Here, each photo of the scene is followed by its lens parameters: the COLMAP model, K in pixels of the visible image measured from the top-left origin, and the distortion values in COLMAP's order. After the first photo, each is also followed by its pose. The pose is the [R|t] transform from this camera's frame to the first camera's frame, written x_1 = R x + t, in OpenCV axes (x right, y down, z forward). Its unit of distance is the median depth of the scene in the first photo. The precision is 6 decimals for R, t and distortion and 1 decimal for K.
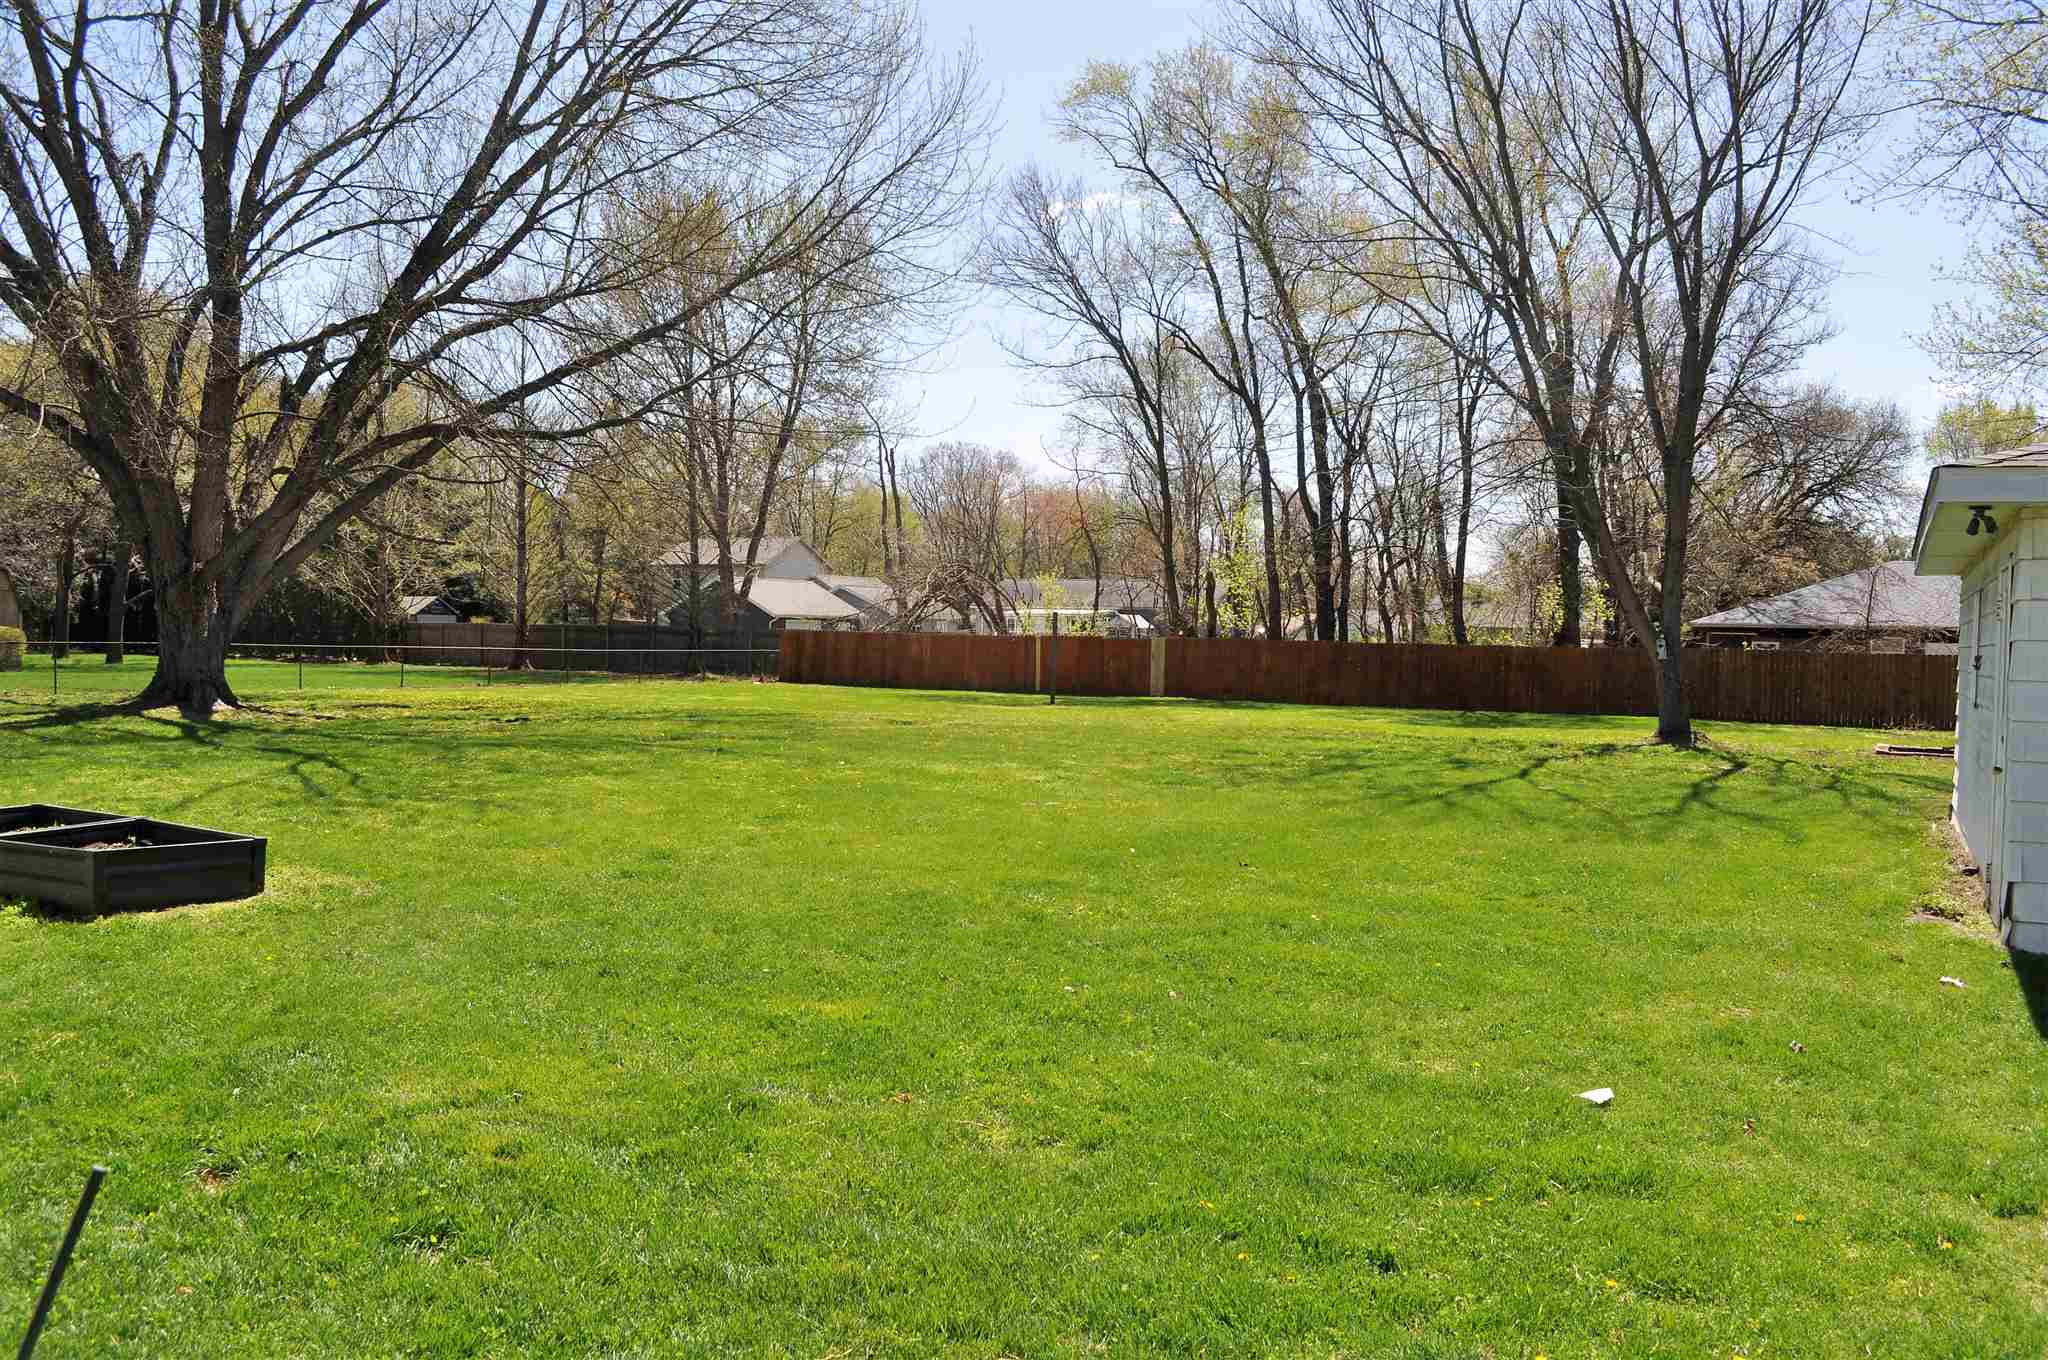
lens RADIAL K [[1554.4, 0, 1024.0], [0, 1554.4, 680.0], [0, 0, 1]] dist [-0.067247, 0.003296]
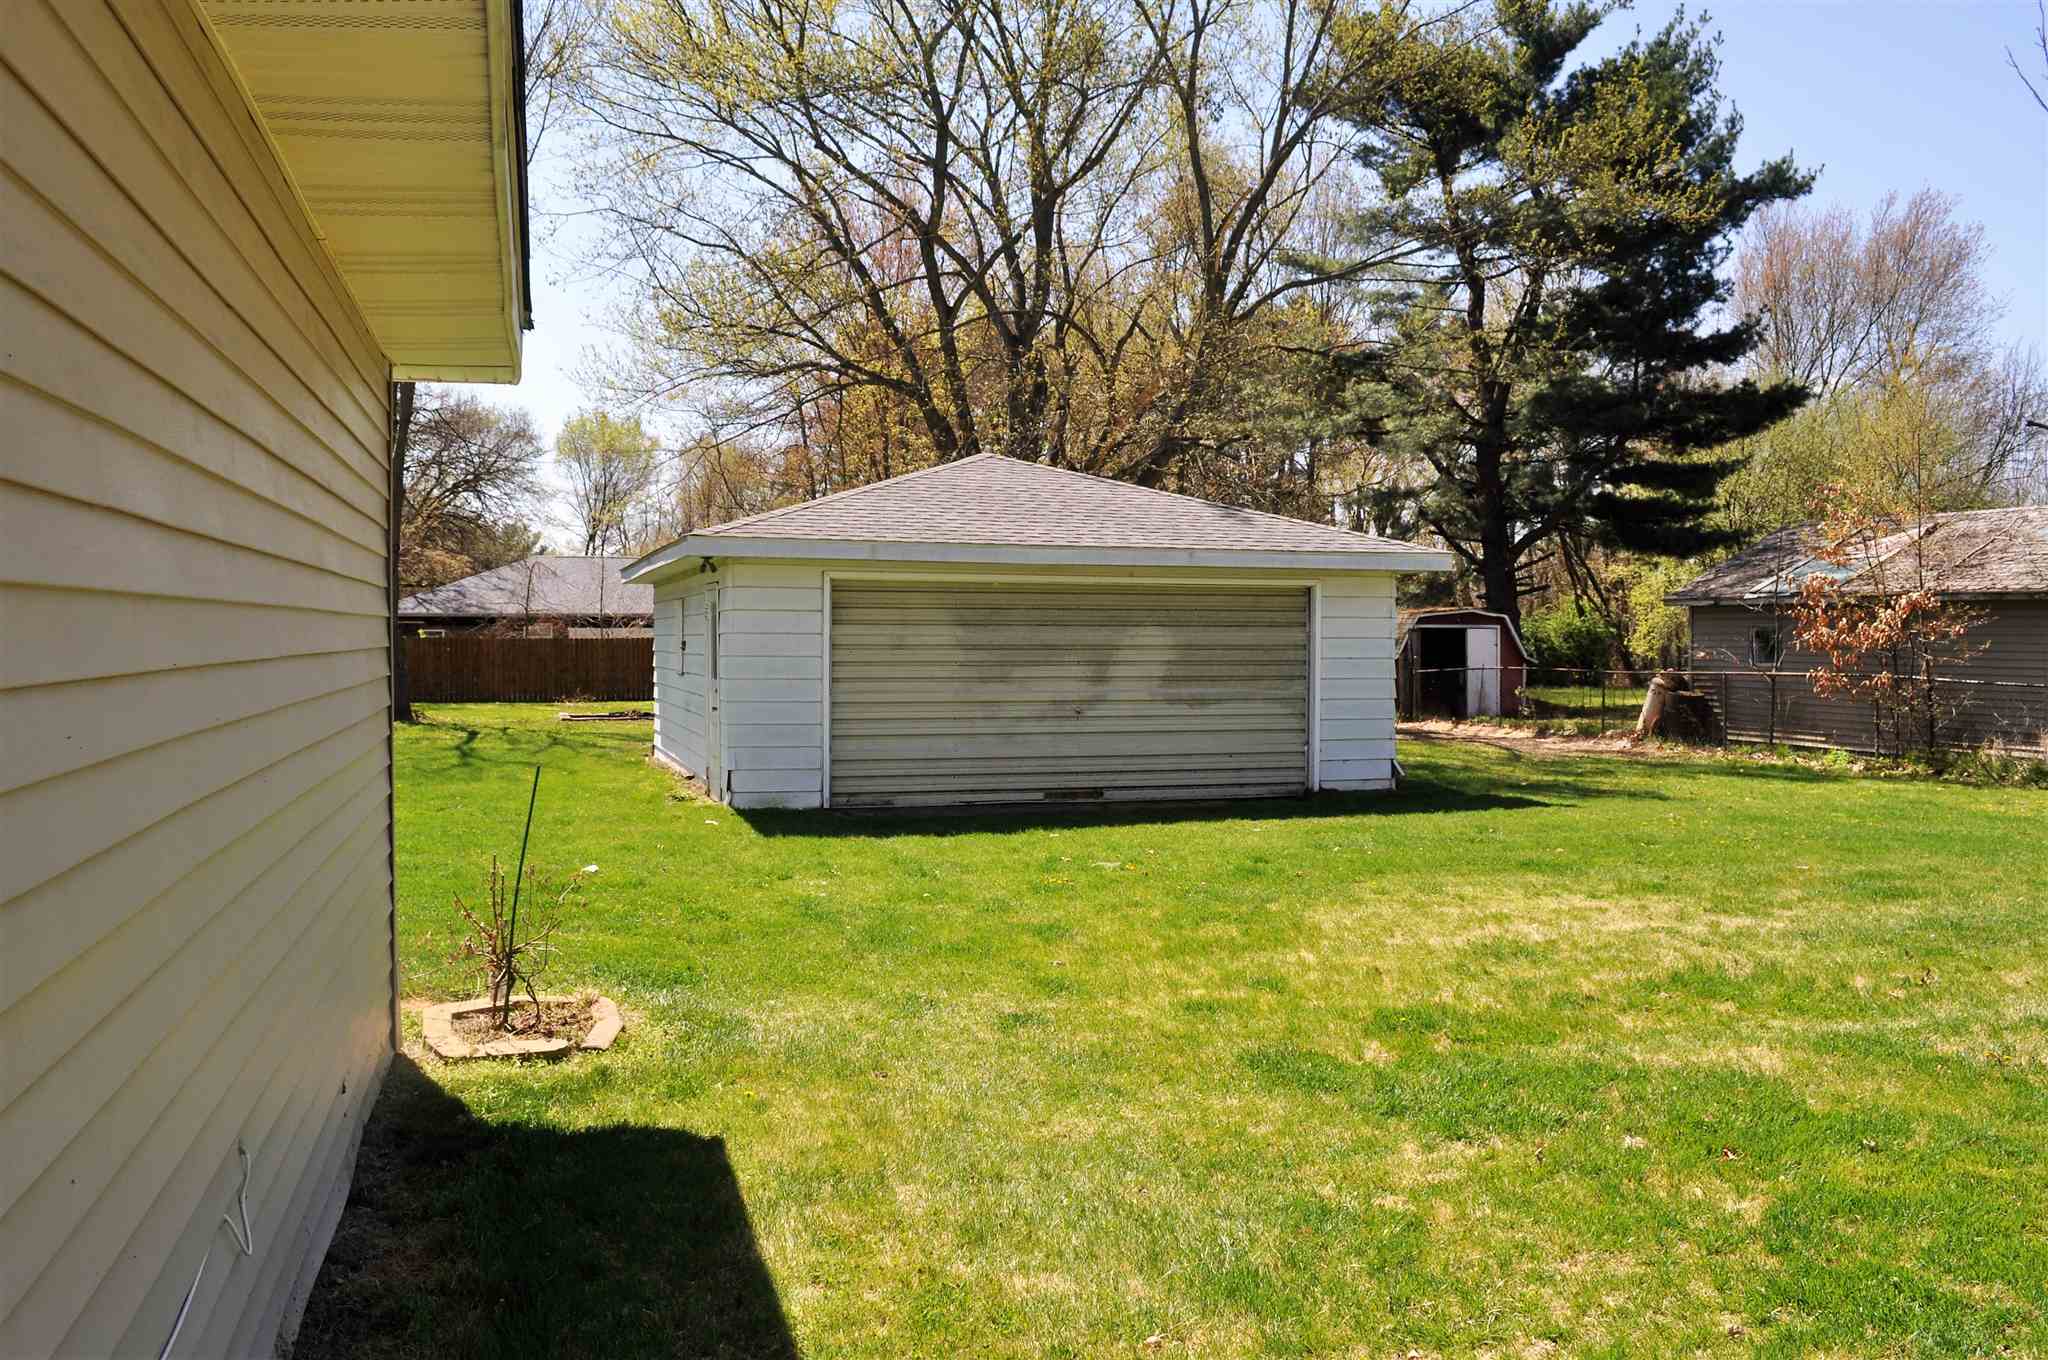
lens RADIAL K [[1554.4, 0, 1024.0], [0, 1554.4, 680.0], [0, 0, 1]] dist [-0.067247, 0.003296]
pose [[0.673576, -0.041208, 0.737969, -0.048064], [0.035335, 0.999098, 0.023537, -0.000229], [-0.738273, 0.010222, 0.674424, -0.051113]]
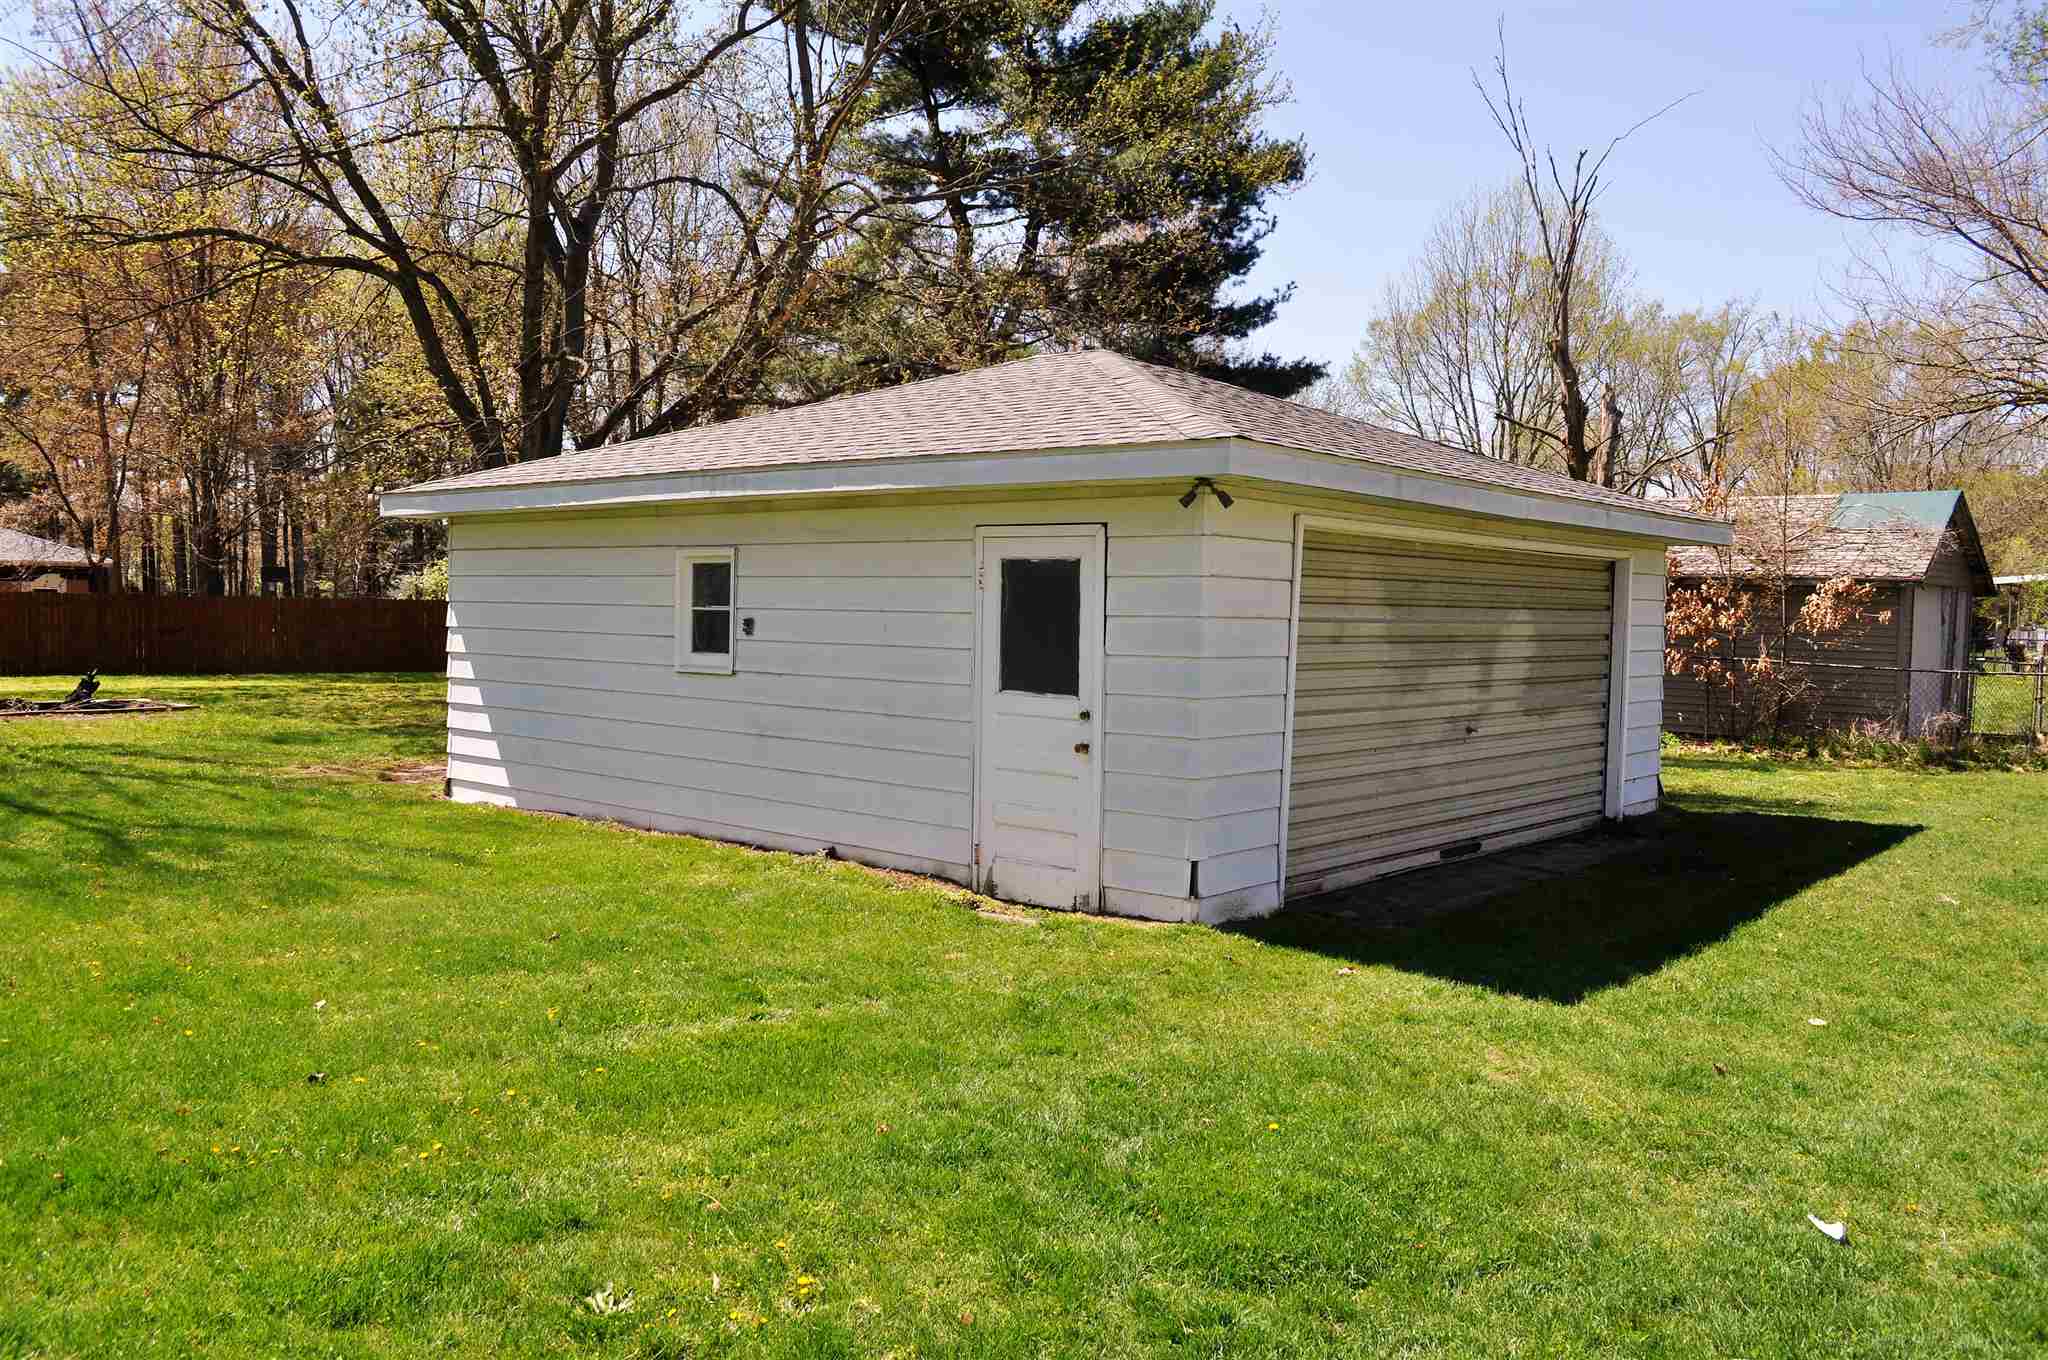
lens RADIAL K [[1554.4, 0, 1024.0], [0, 1554.4, 680.0], [0, 0, 1]] dist [-0.067247, 0.003296]
pose [[0.205465, -0.065580, 0.976465, -0.038107], [0.014107, 0.997847, 0.064047, -0.005518], [-0.978563, 0.000616, 0.205948, 0.097391]]
